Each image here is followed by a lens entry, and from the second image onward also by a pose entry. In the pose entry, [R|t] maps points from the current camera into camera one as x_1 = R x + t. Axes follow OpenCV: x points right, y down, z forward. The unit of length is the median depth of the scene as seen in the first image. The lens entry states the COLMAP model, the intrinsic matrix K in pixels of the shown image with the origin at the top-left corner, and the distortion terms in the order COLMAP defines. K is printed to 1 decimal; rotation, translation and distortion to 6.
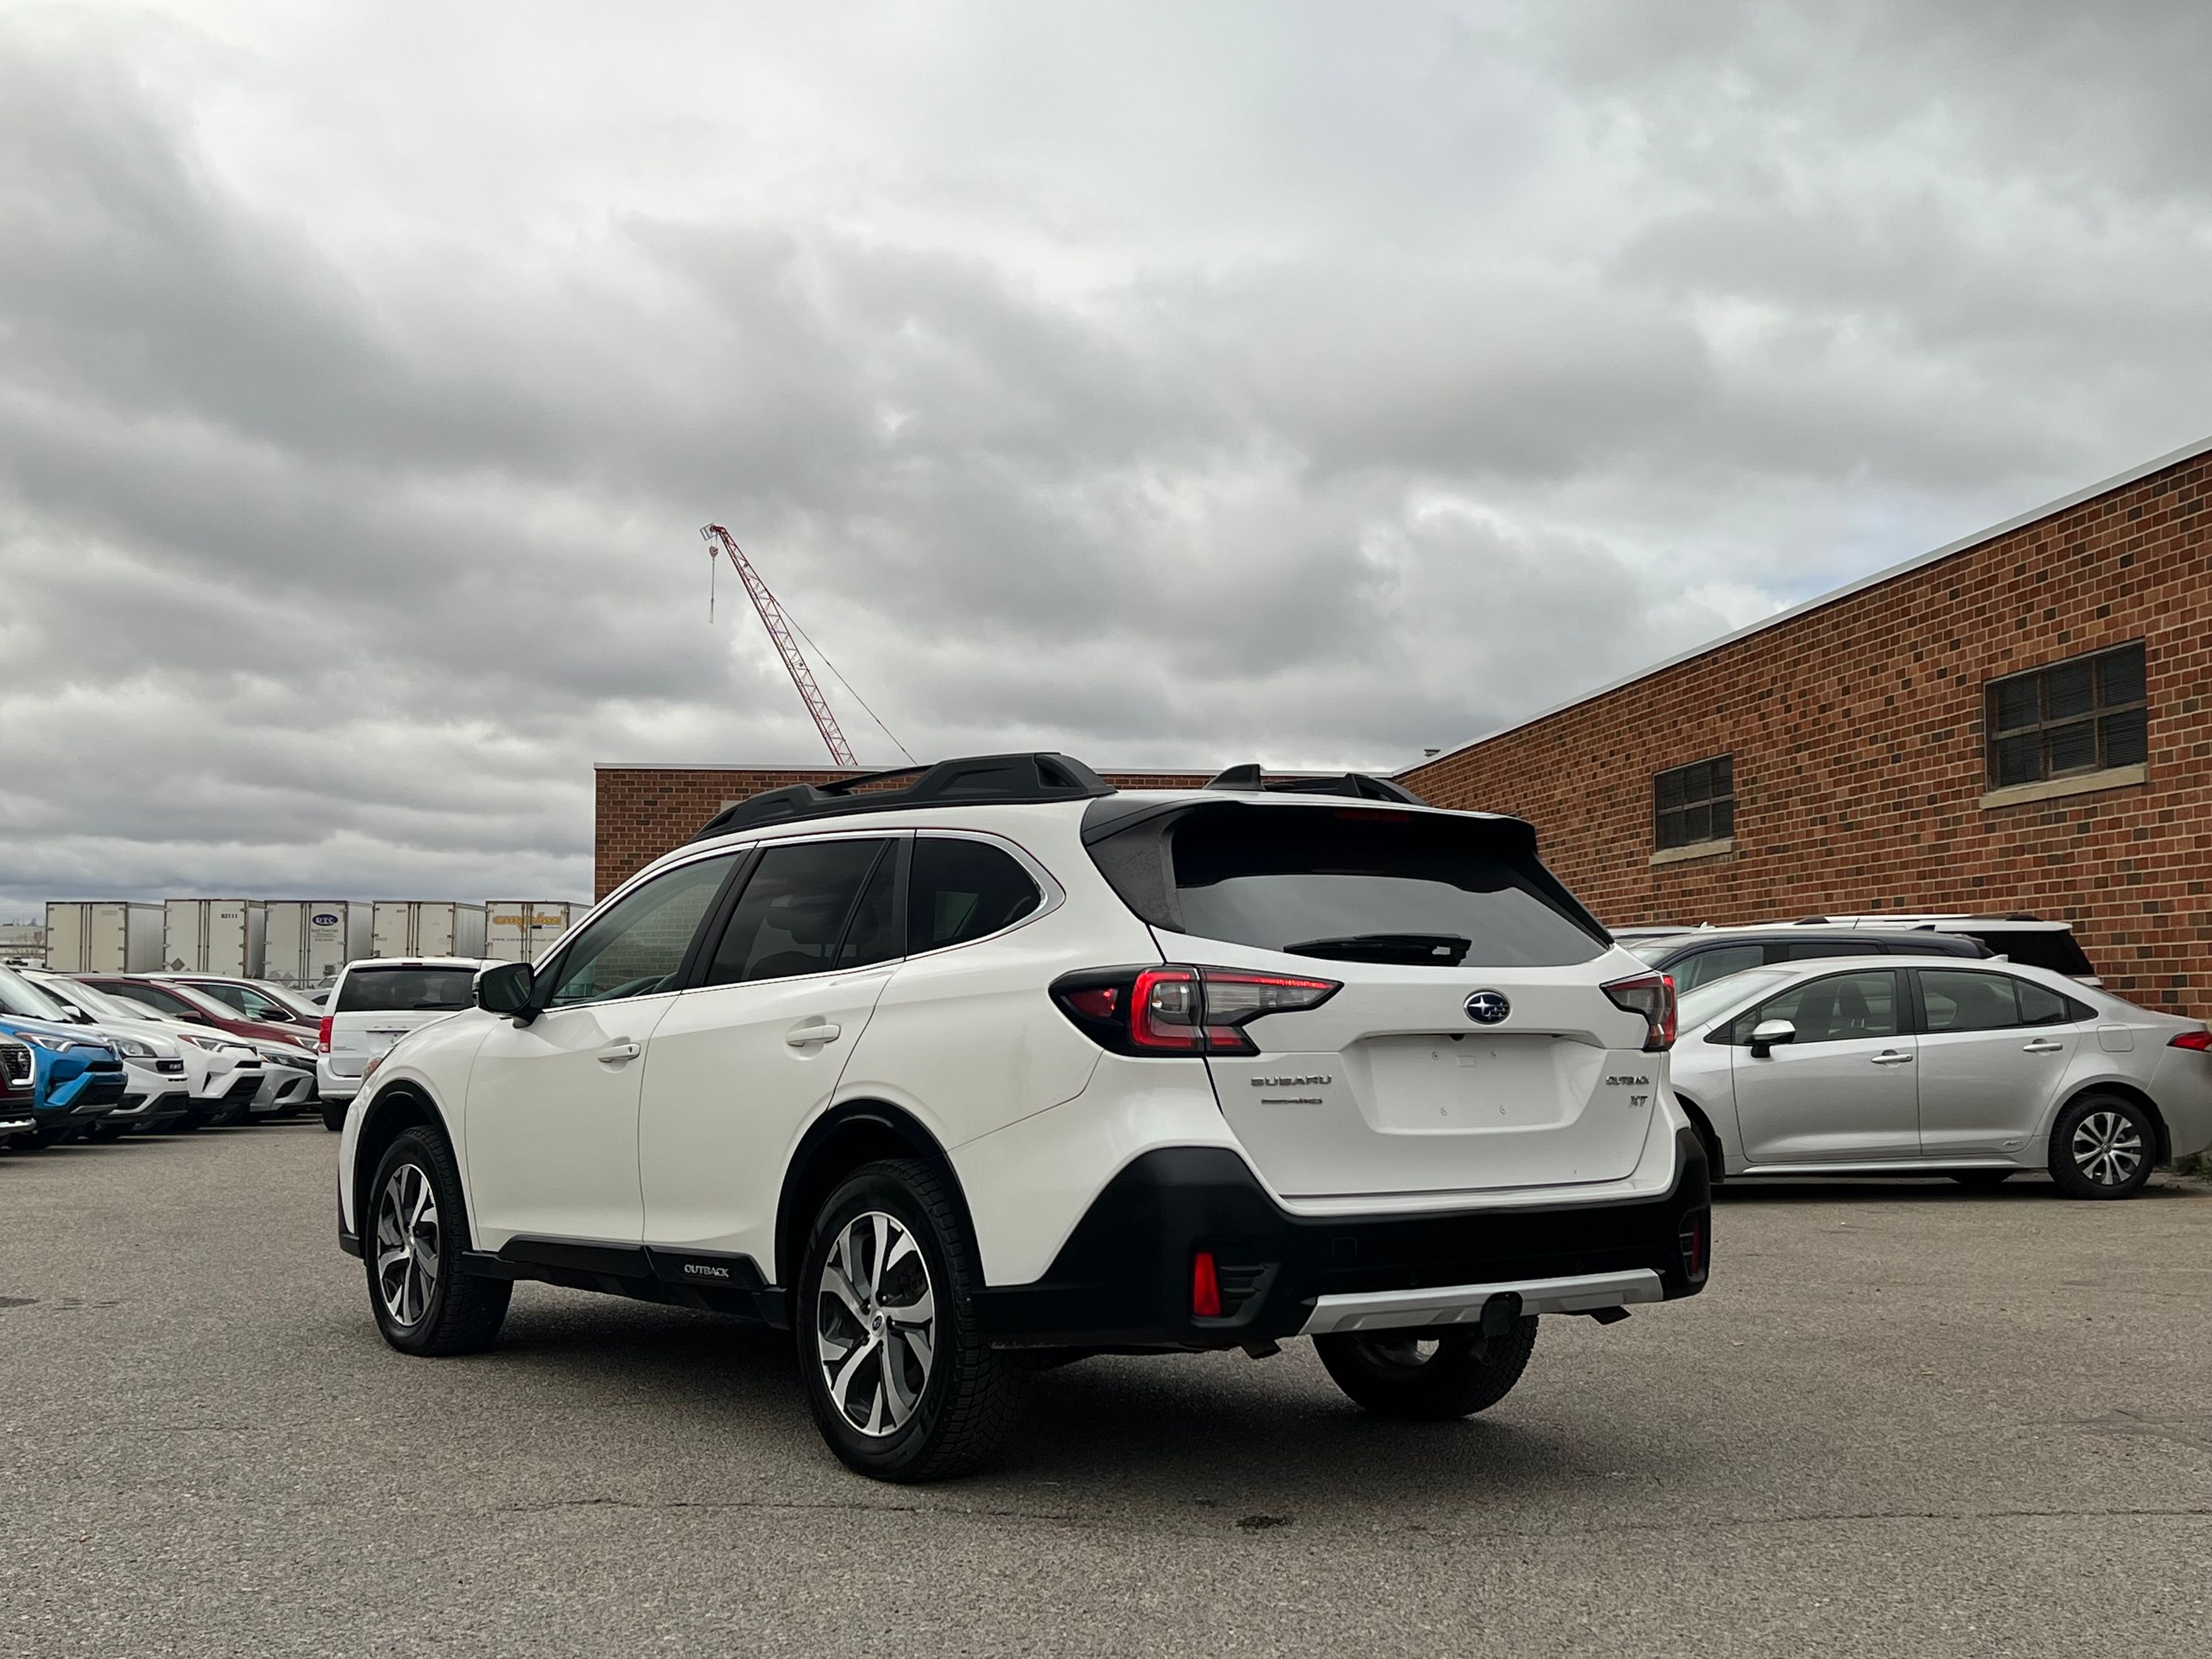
lens RADIAL K [[2578.4, 0, 1144.9], [0, 2578.4, 819.5], [0, 0, 1]] dist [0.071520, 0.000000]
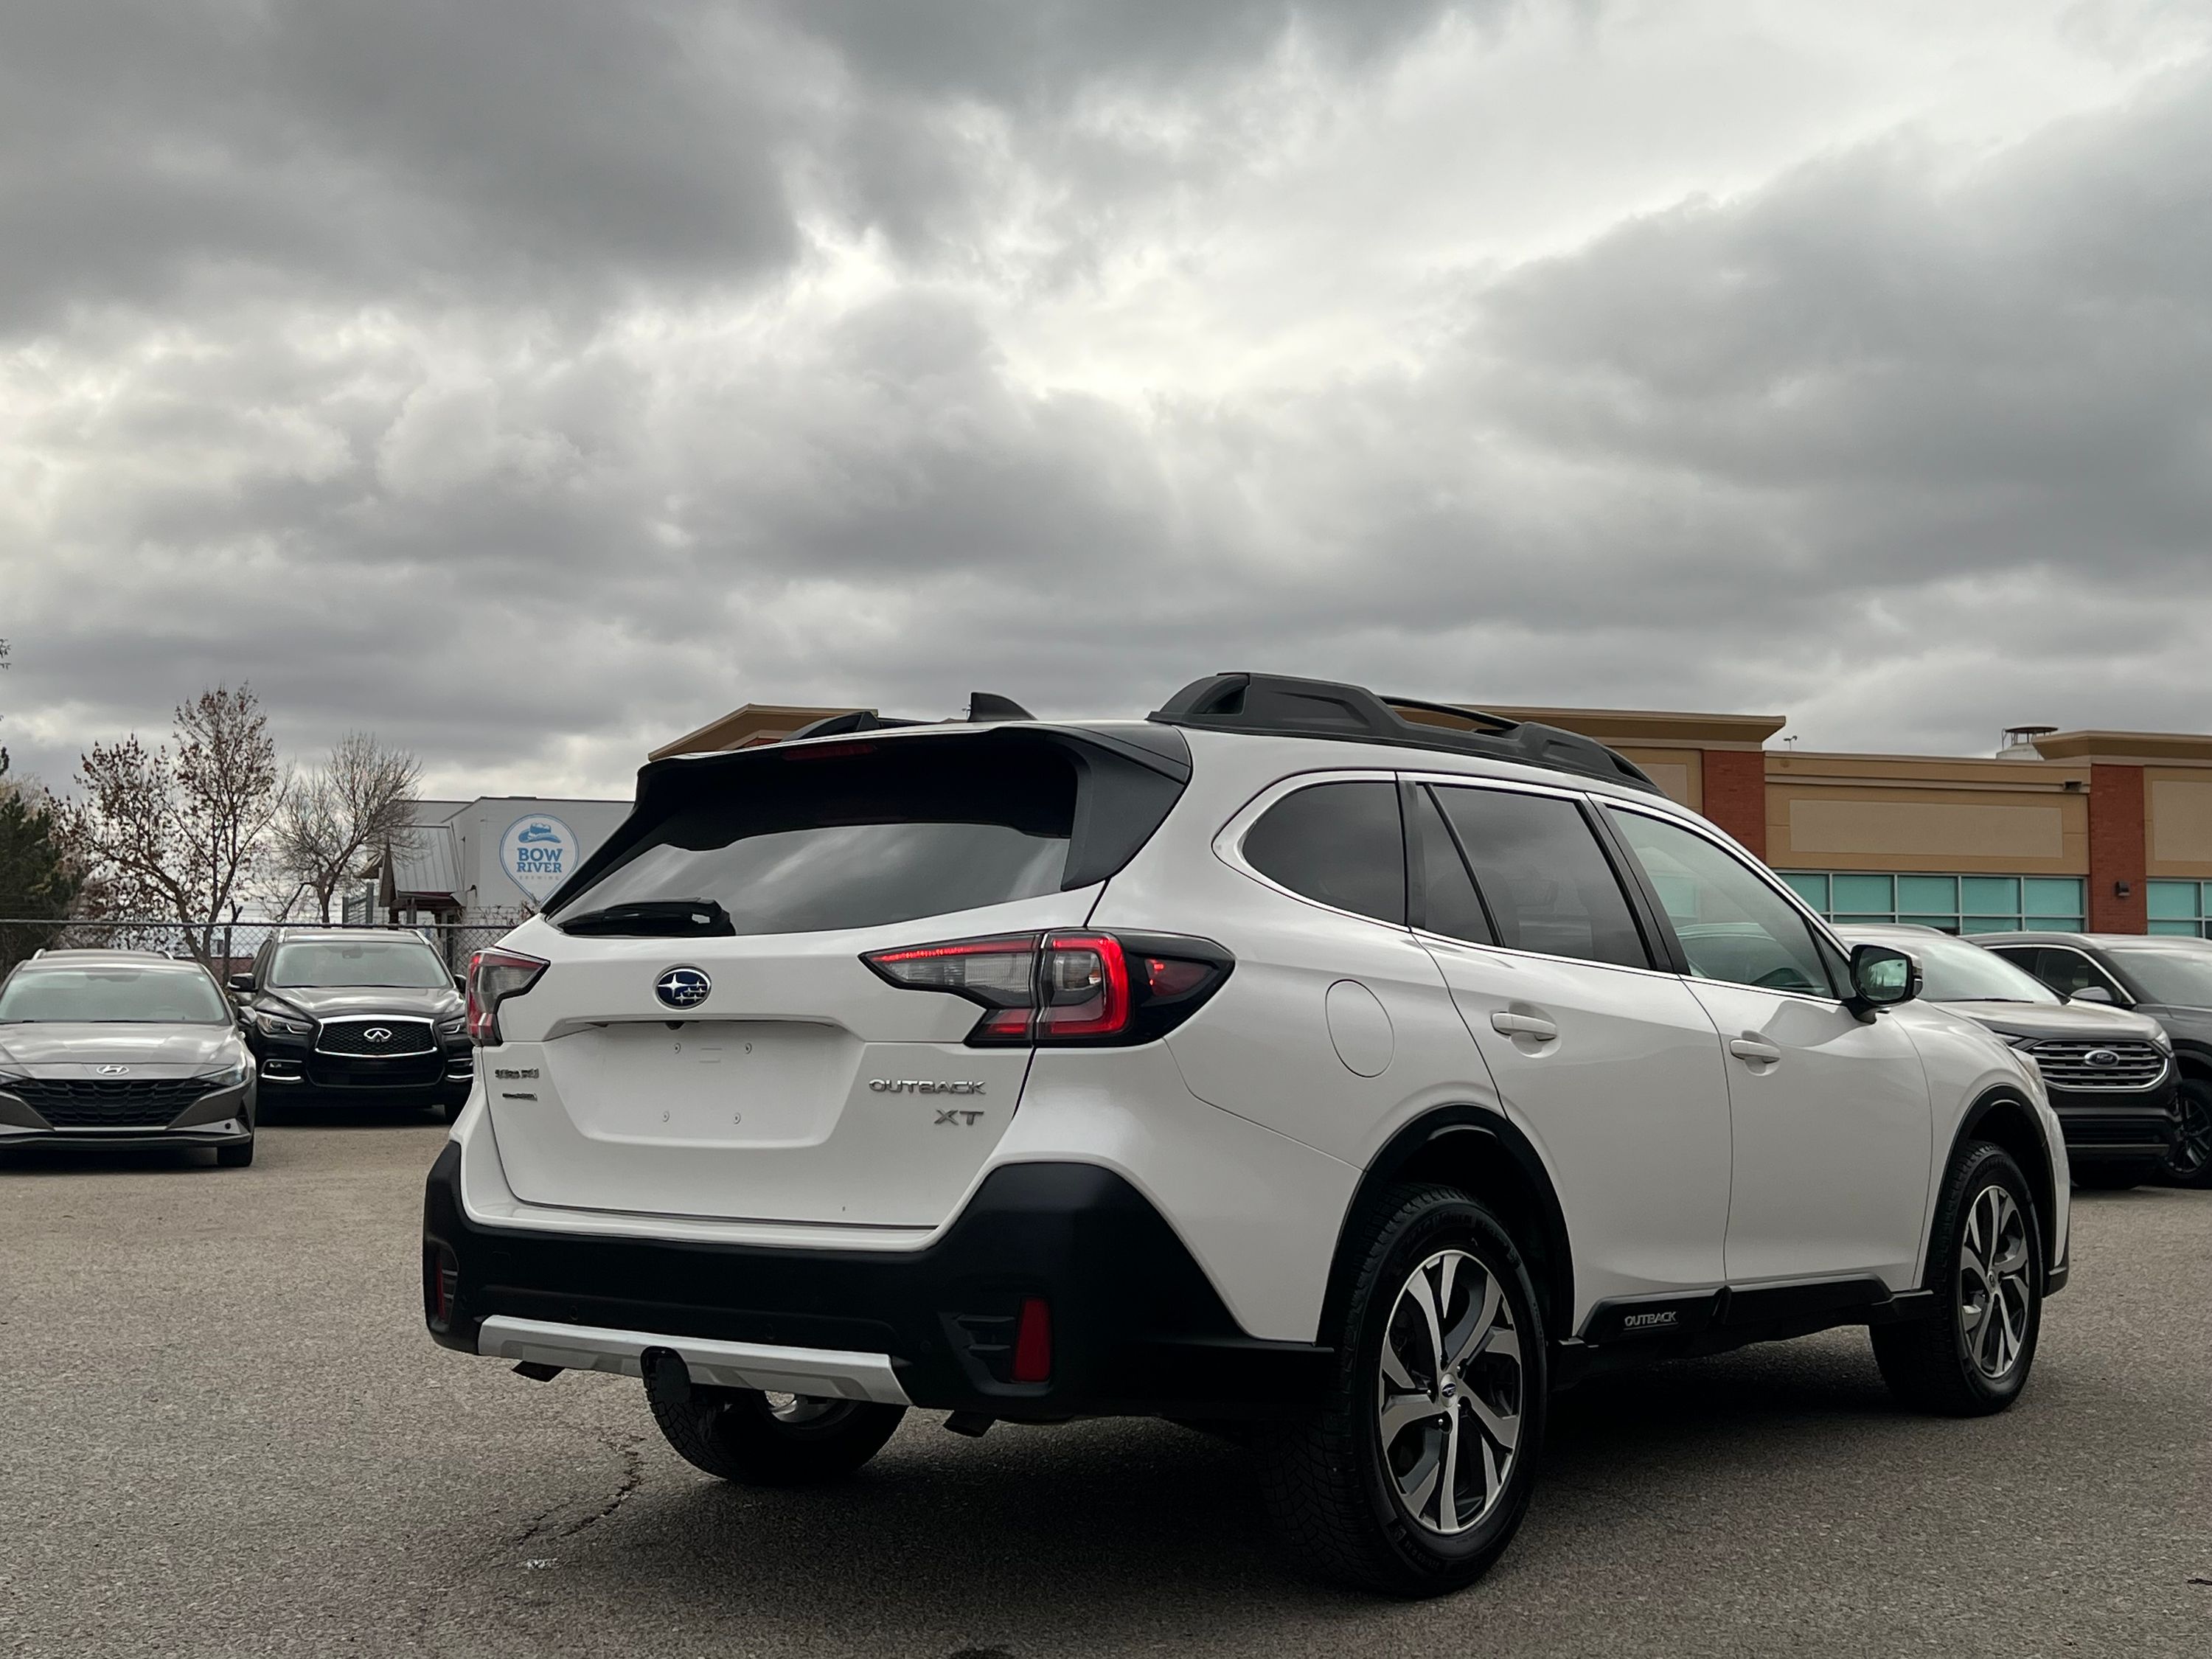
lens RADIAL K [[2531.1, 0, 1127.9], [0, 2531.1, 809.8], [0, 0, 1]] dist [0.037158, 0.000000]
pose [[0.258815, -0.080340, -0.962580, 0.214007], [0.077002, 0.995080, -0.062349, 0.017964], [0.962853, -0.057983, 0.263728, 0.215712]]
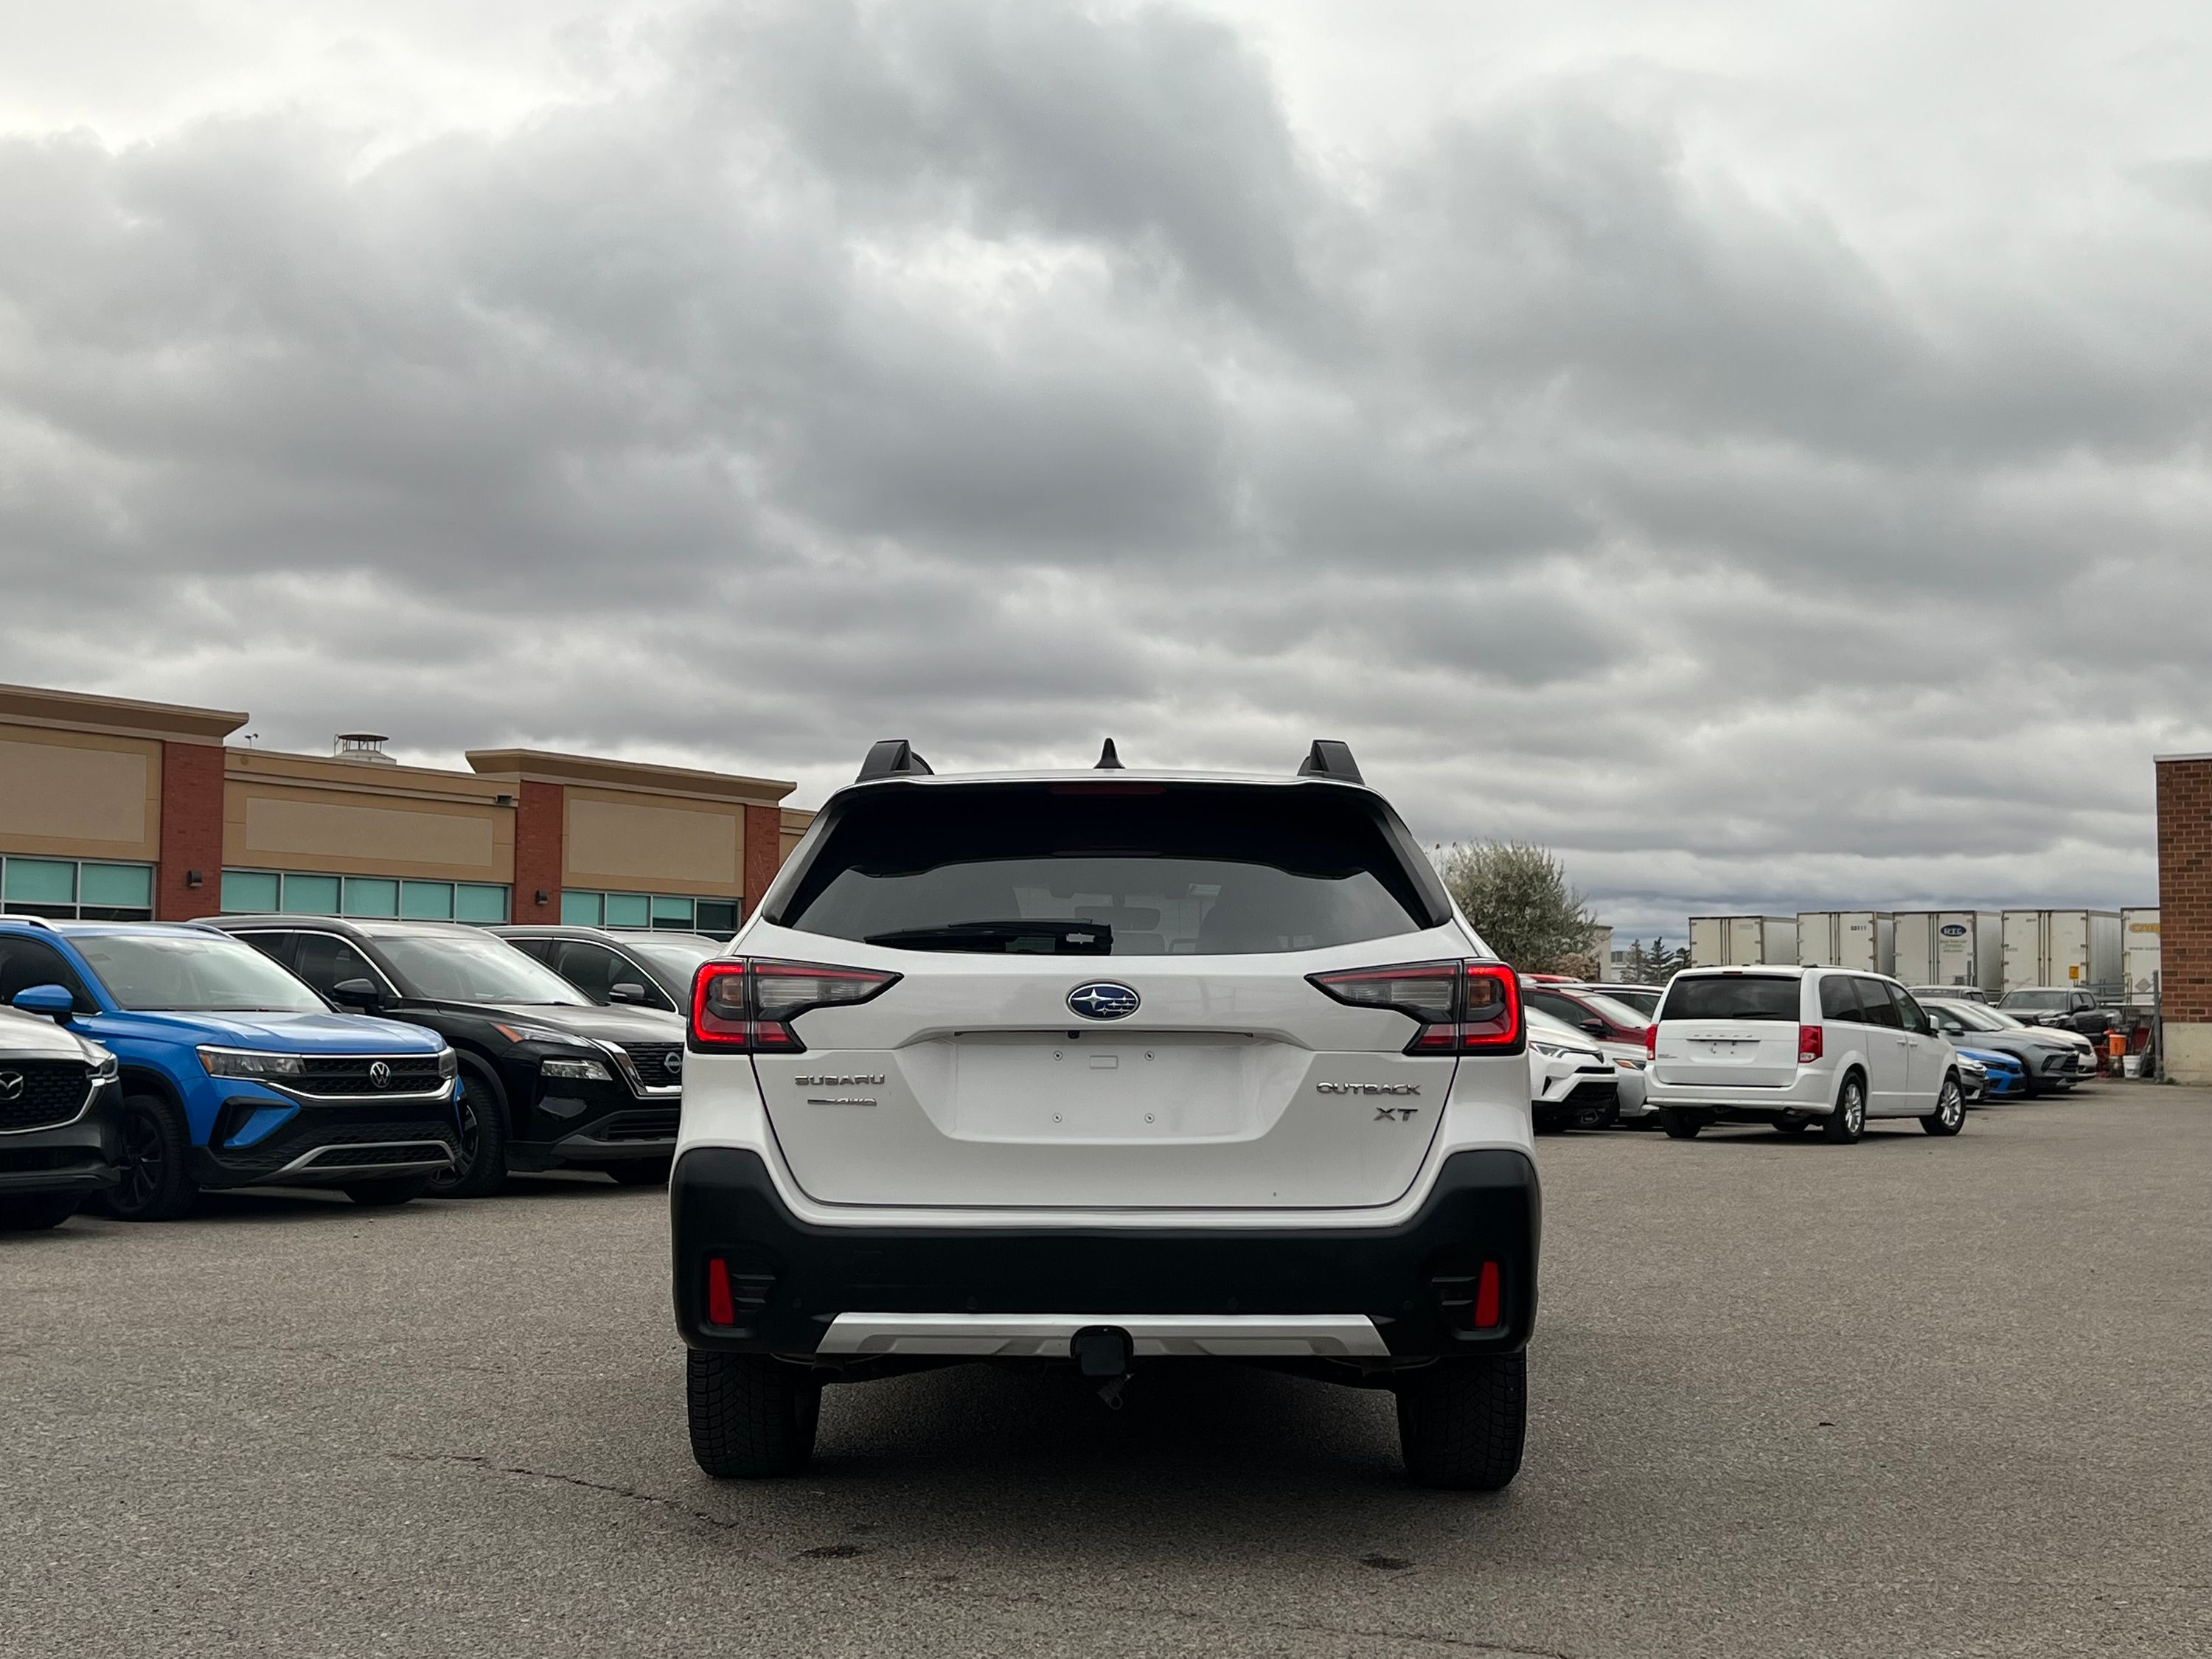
lens RADIAL K [[2589.3, 0, 1112.0], [0, 2589.3, 823.0], [0, 0, 1]] dist [0.152107, 0.000000]
pose [[0.780960, -0.045633, -0.622912, 0.159948], [0.043771, 0.998874, -0.018297, 0.006547], [0.623045, -0.012976, 0.782078, 0.072010]]
